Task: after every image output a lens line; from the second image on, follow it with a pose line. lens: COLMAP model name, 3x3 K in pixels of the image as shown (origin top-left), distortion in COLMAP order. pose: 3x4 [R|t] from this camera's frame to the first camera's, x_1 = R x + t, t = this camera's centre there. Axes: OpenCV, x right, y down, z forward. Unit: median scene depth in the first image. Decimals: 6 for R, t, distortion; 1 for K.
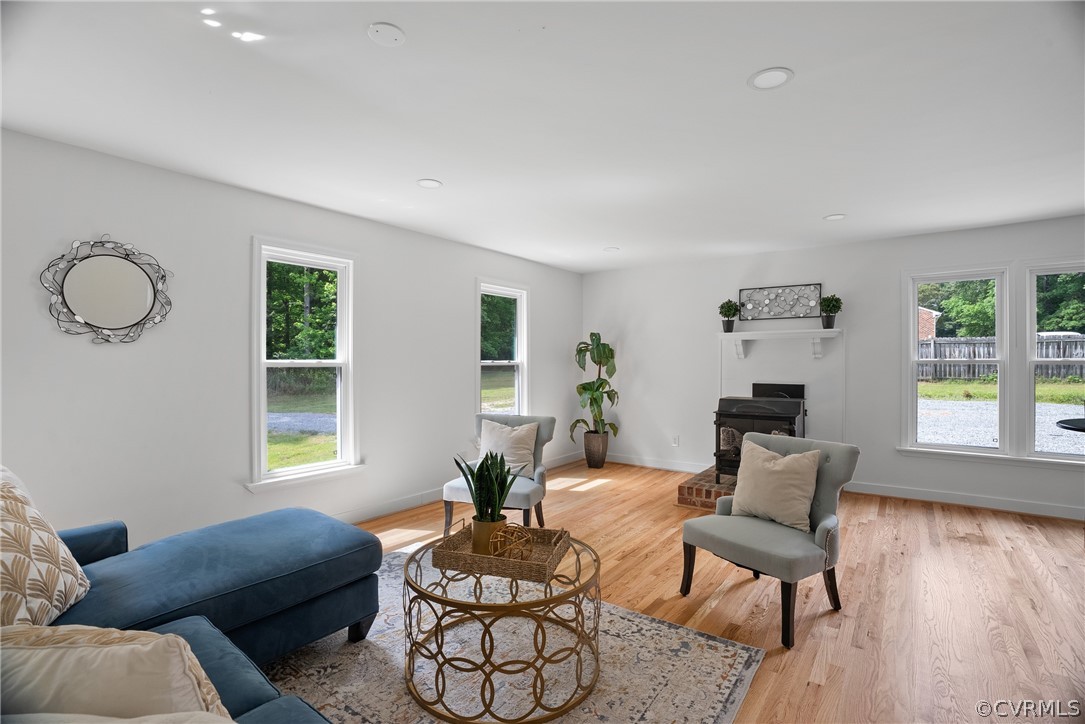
lens RADIAL K [[497.3, 0, 560.3], [0, 497.3, 362.3], [0, 0, 1]] dist [-0.021747, 0.006109]
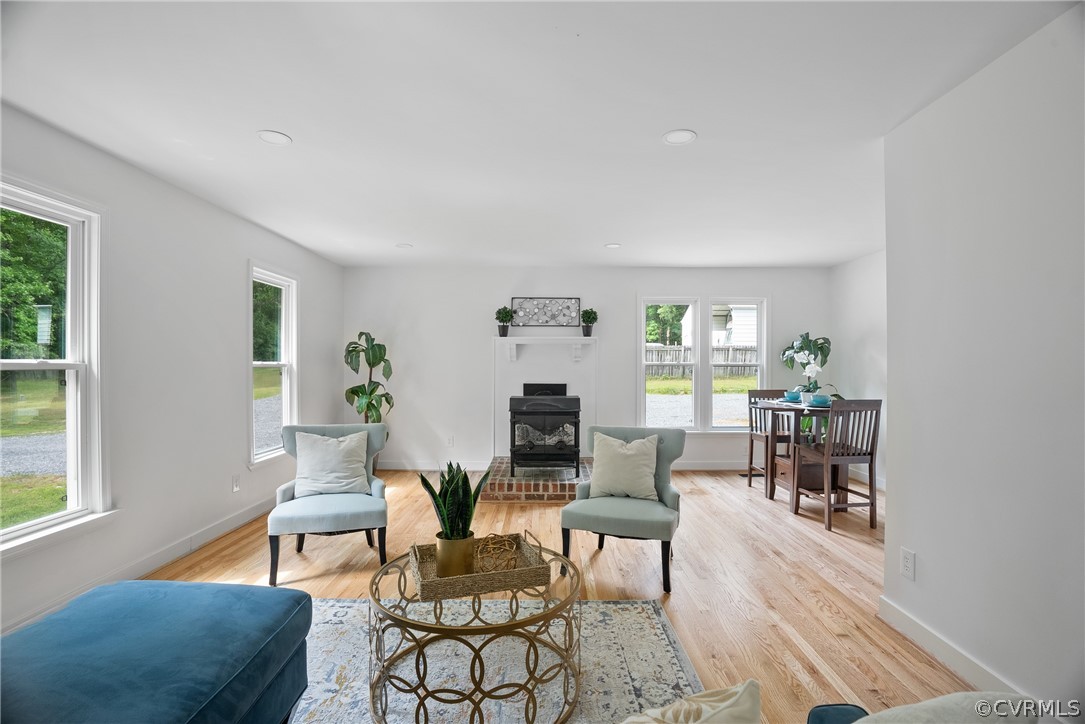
lens RADIAL K [[497.3, 0, 544.3], [0, 497.3, 369.2], [0, 0, 1]] dist [-0.021747, 0.006109]
pose [[0.815808, -0.003688, 0.578311, -0.238865], [-0.002487, 0.999948, 0.009885, -0.000357], [-0.578317, -0.009503, 0.815757, 0.073567]]
